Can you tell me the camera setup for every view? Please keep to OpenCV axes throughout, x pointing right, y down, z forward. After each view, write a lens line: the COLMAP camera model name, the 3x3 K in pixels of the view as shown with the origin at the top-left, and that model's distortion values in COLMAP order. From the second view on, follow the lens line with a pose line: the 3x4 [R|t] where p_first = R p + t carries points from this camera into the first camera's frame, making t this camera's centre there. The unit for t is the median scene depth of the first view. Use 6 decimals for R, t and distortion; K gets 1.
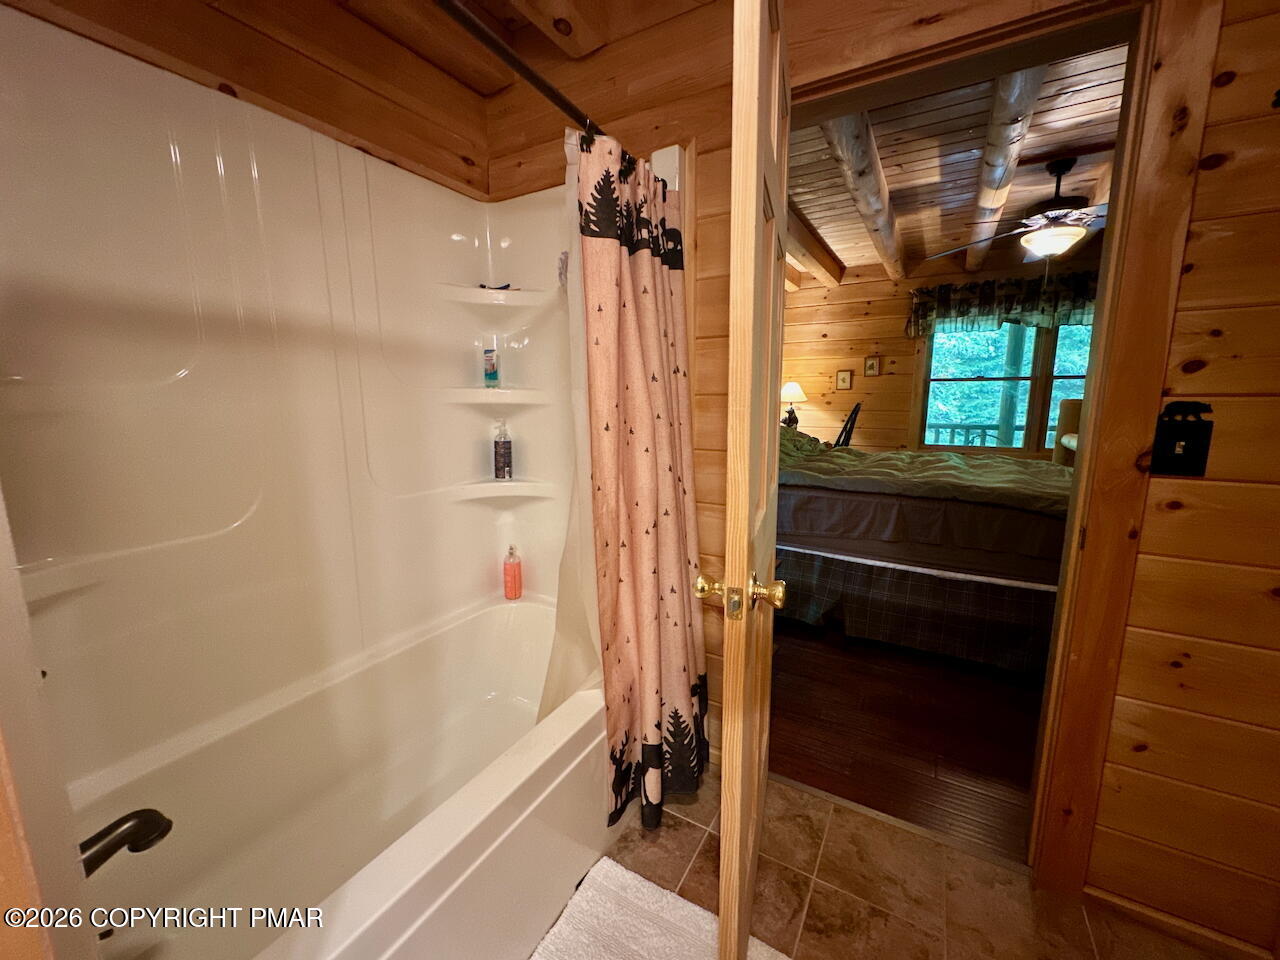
lens RADIAL K [[515.1, 0, 638.3], [0, 515.1, 479.9], [0, 0, 1]] dist [-0.002187, 0.000532]
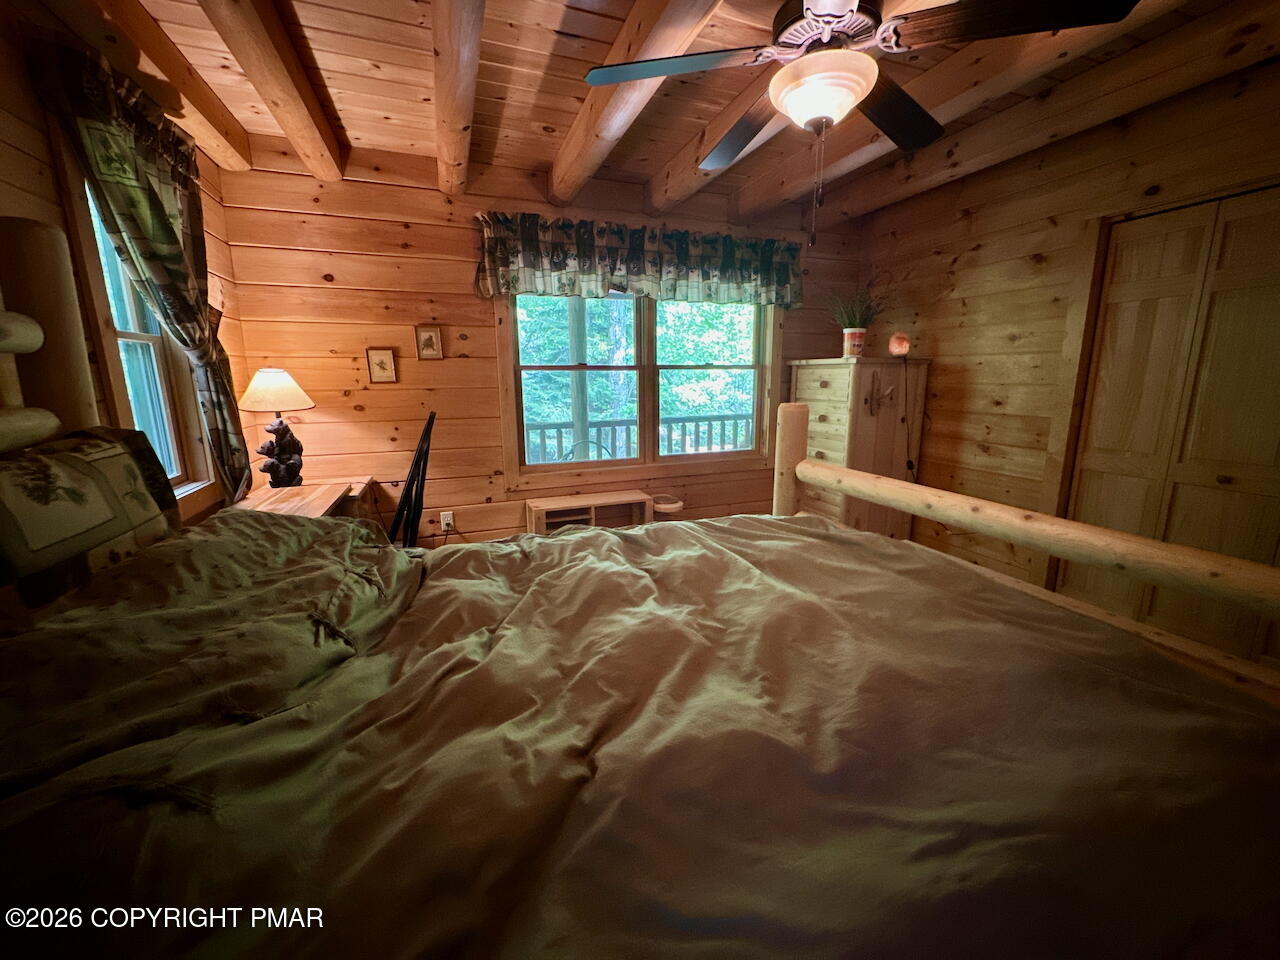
lens RADIAL K [[515.1, 0, 635.8], [0, 515.1, 478.6], [0, 0, 1]] dist [-0.002187, 0.000532]
pose [[0.624771, -0.152274, 0.765816, 0.138359], [0.129361, 0.987431, 0.090803, -0.094820], [-0.770018, 0.042336, 0.636617, 0.474428]]
